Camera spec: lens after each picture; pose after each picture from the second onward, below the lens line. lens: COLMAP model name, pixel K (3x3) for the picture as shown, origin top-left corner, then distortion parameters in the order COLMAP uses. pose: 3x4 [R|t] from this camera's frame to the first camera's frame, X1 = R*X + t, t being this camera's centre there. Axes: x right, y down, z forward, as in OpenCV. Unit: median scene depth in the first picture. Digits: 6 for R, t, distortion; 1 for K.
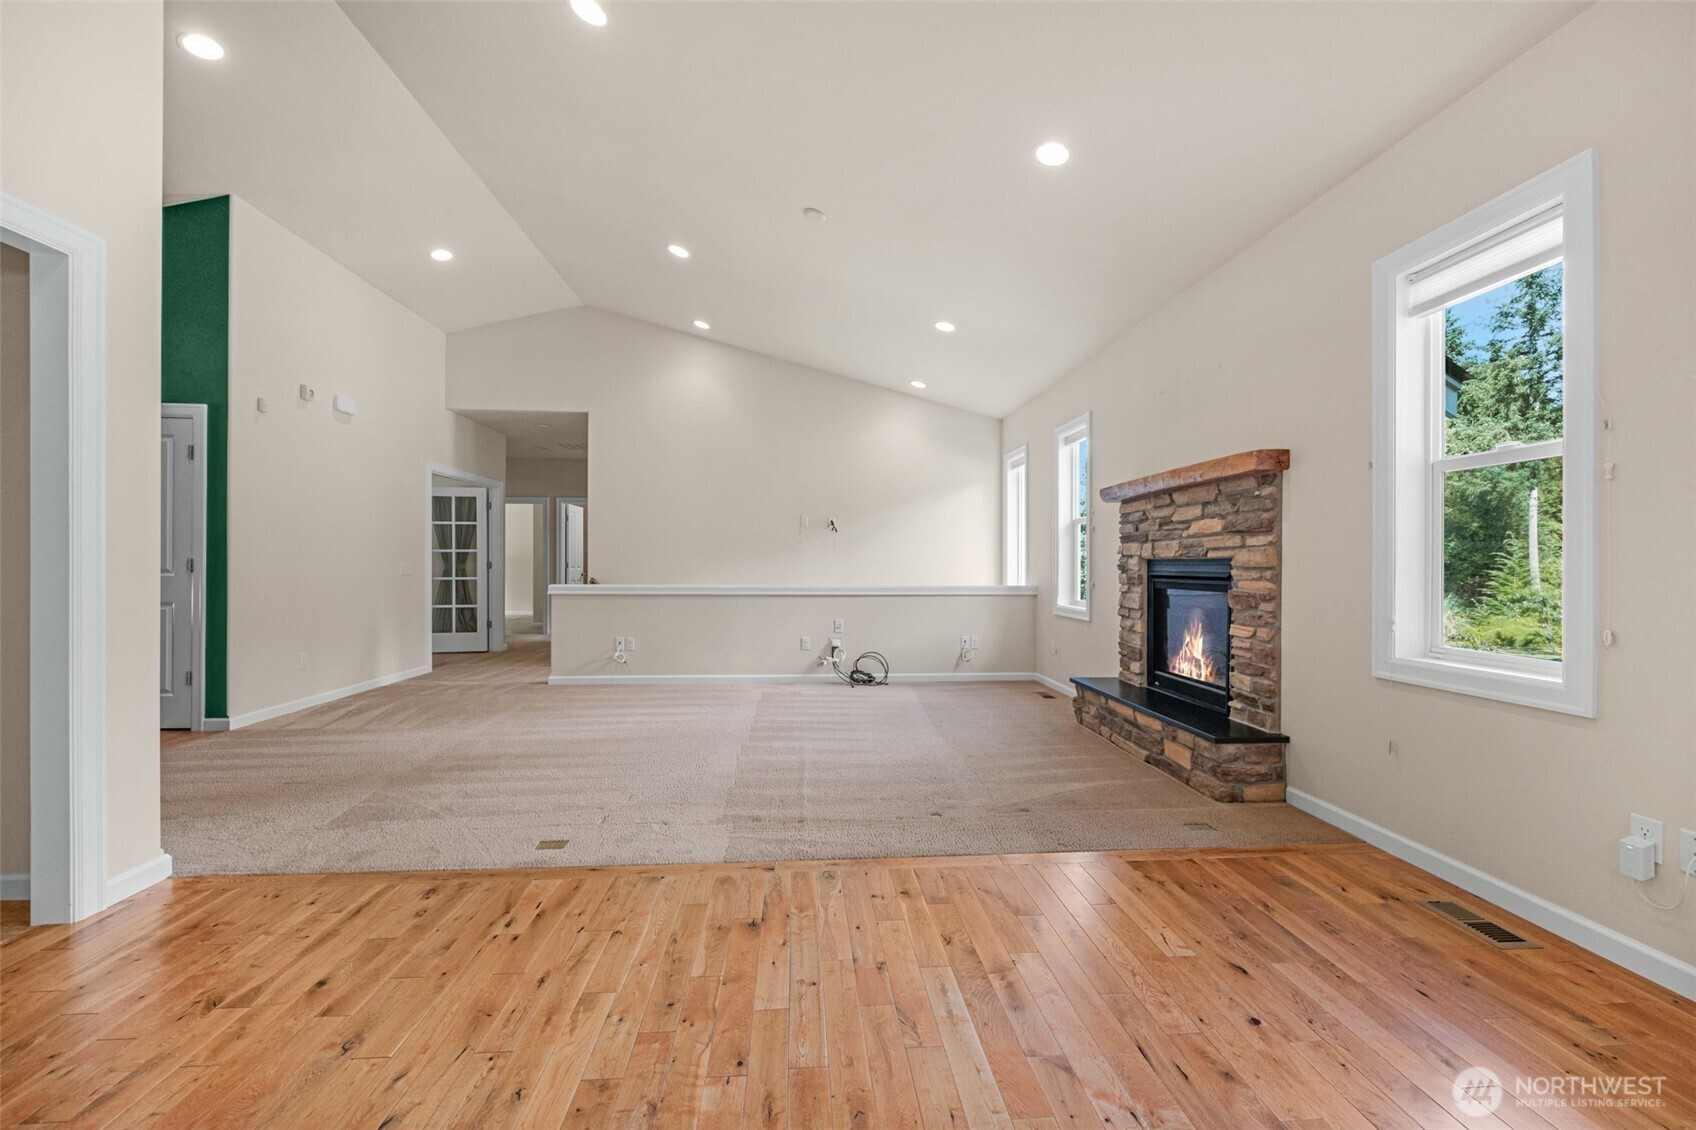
lens RADIAL K [[675.0, 0, 848.4], [0, 675.0, 565.1], [0, 0, 1]] dist [-0.003692, -0.000468]
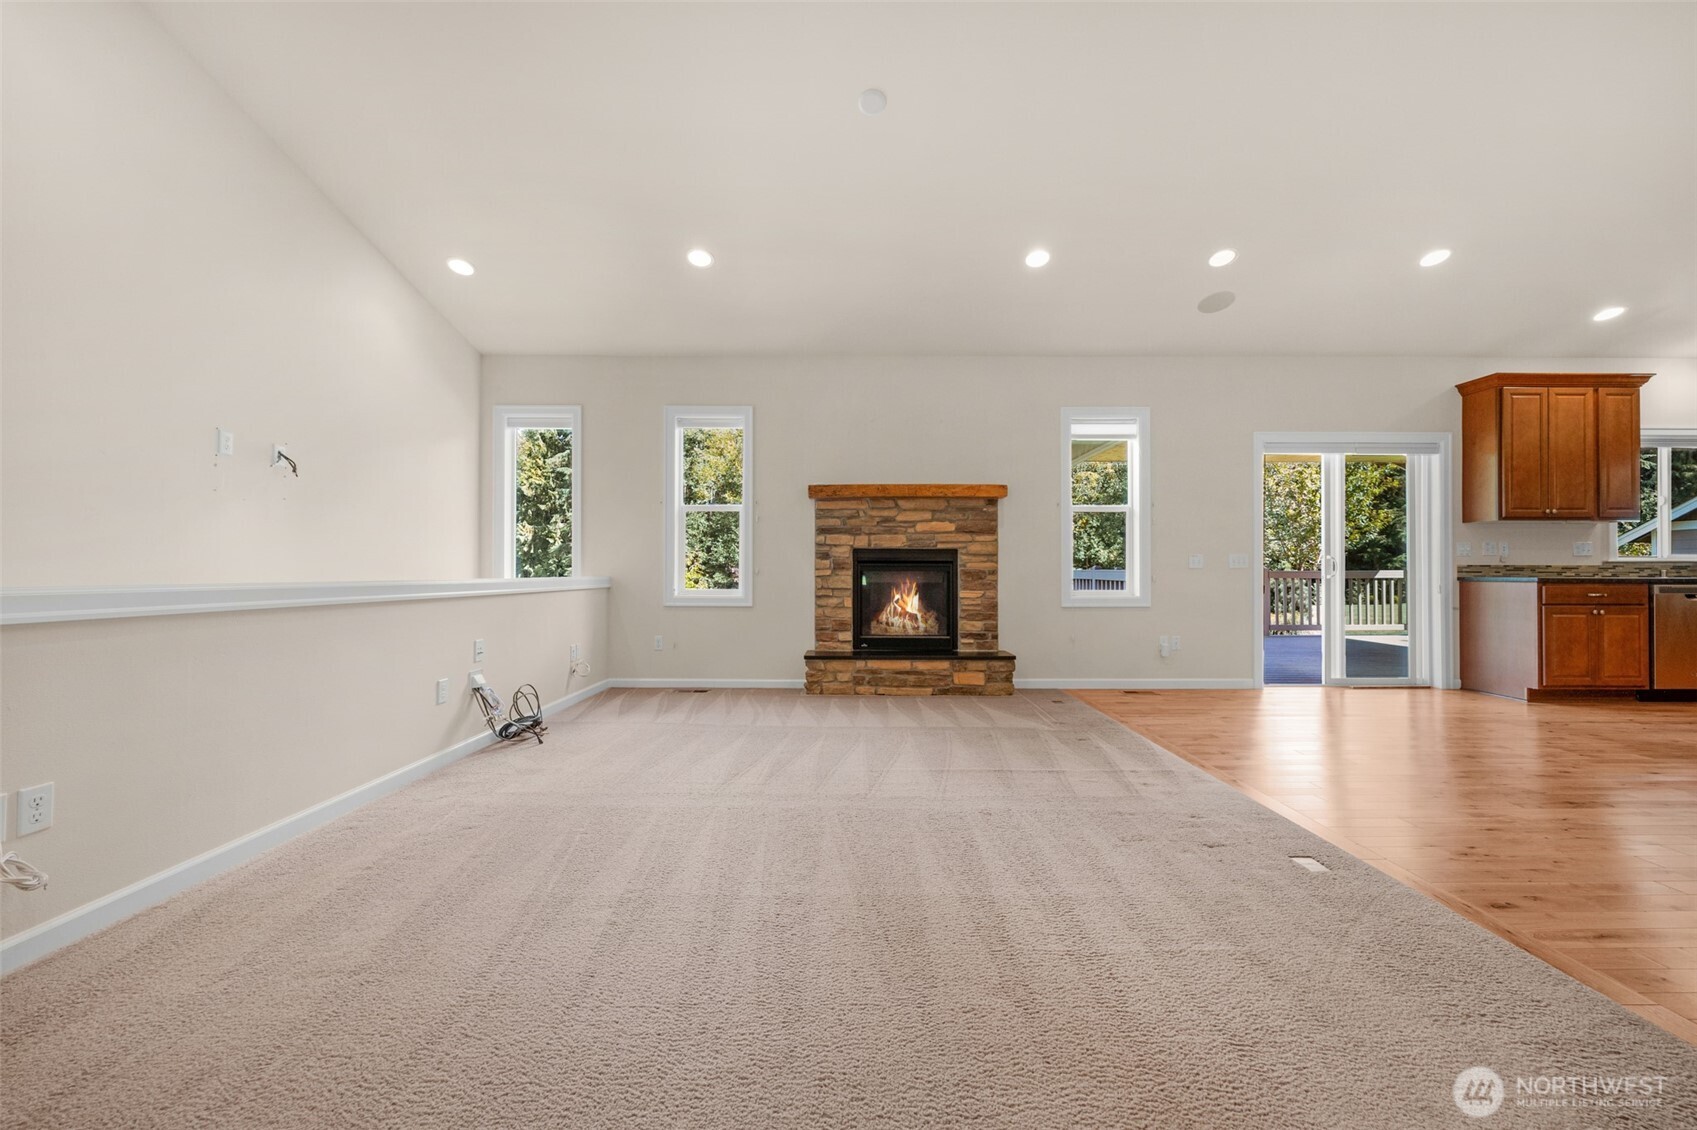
lens RADIAL K [[675.4, 0, 844.2], [0, 675.4, 563.8], [0, 0, 1]] dist [-0.003692, -0.000468]
pose [[0.057607, 0.011019, 0.998279, -0.916851], [-0.001153, 0.999939, -0.010971, 0.038490], [-0.998339, -0.000519, 0.057616, 1.071253]]
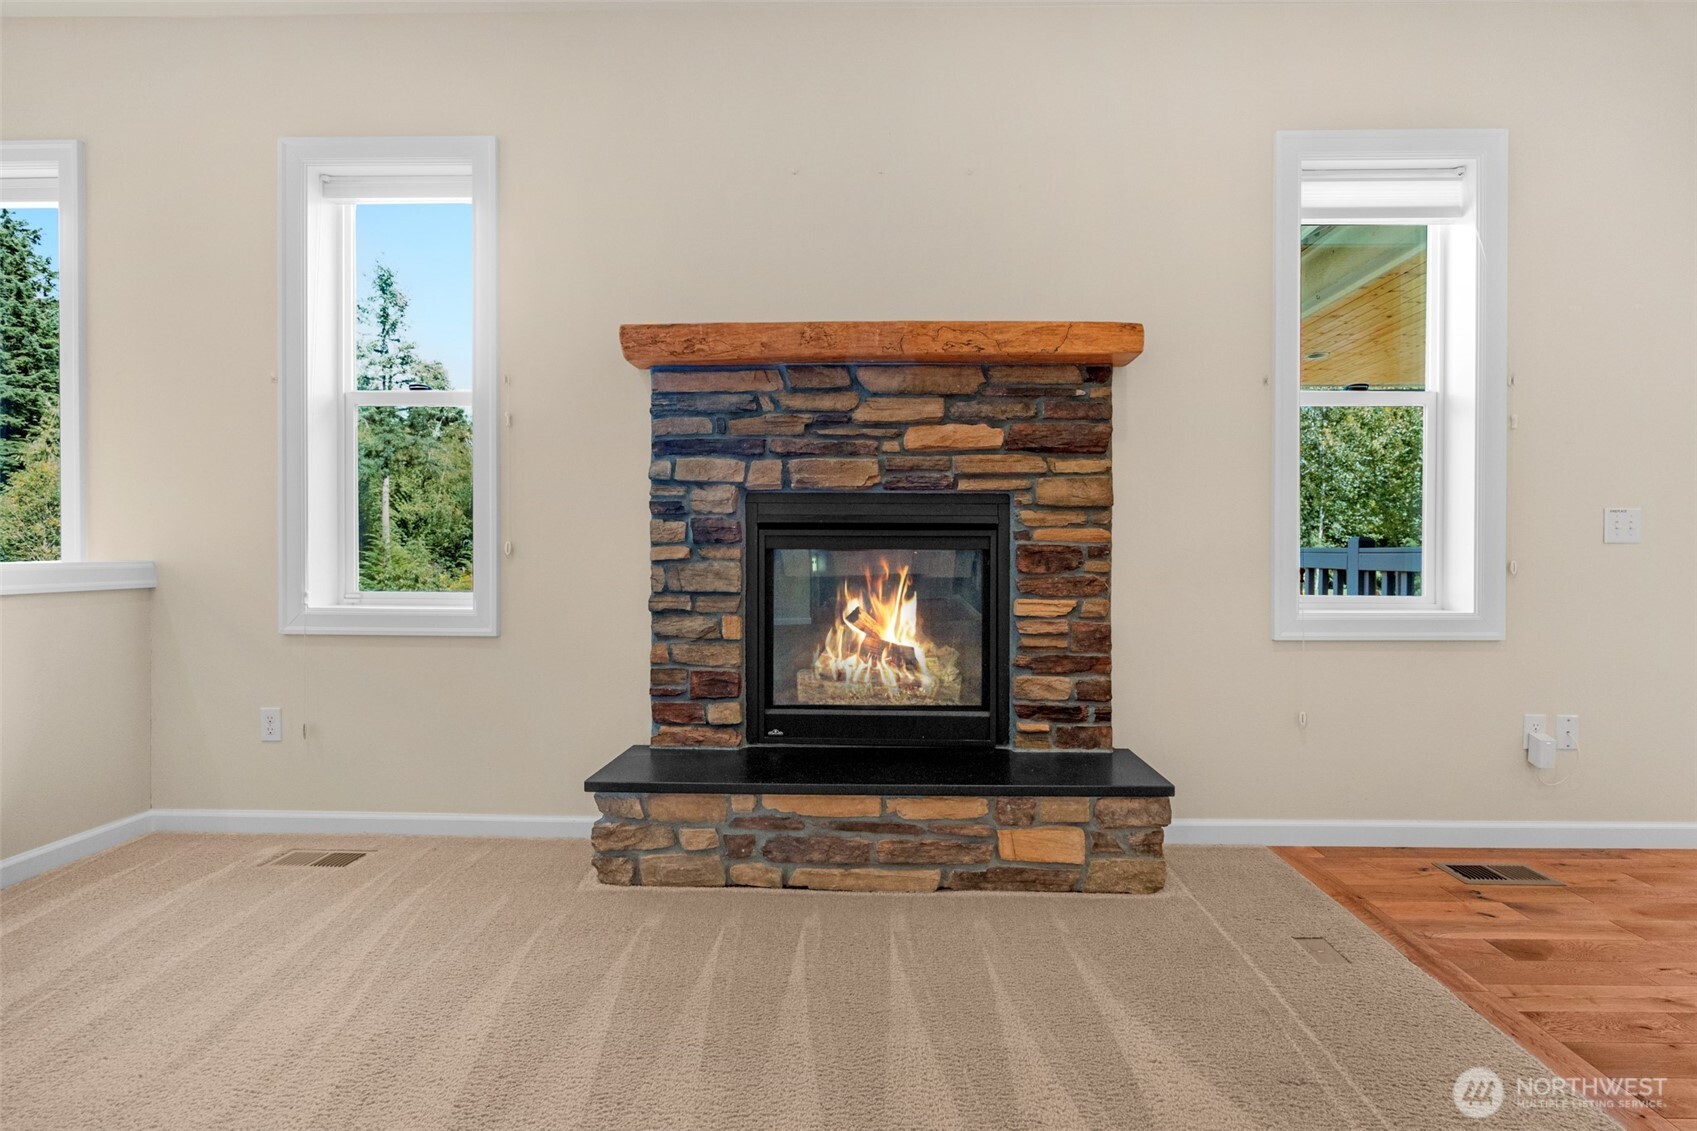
lens RADIAL K [[675.4, 0, 857.5], [0, 675.4, 559.6], [0, 0, 1]] dist [-0.003692, -0.000468]
pose [[0.093831, -0.012636, 0.995508, -0.055828], [-0.002156, 0.999915, 0.012895, 0.039747], [-0.995586, -0.003356, 0.093796, 0.988335]]
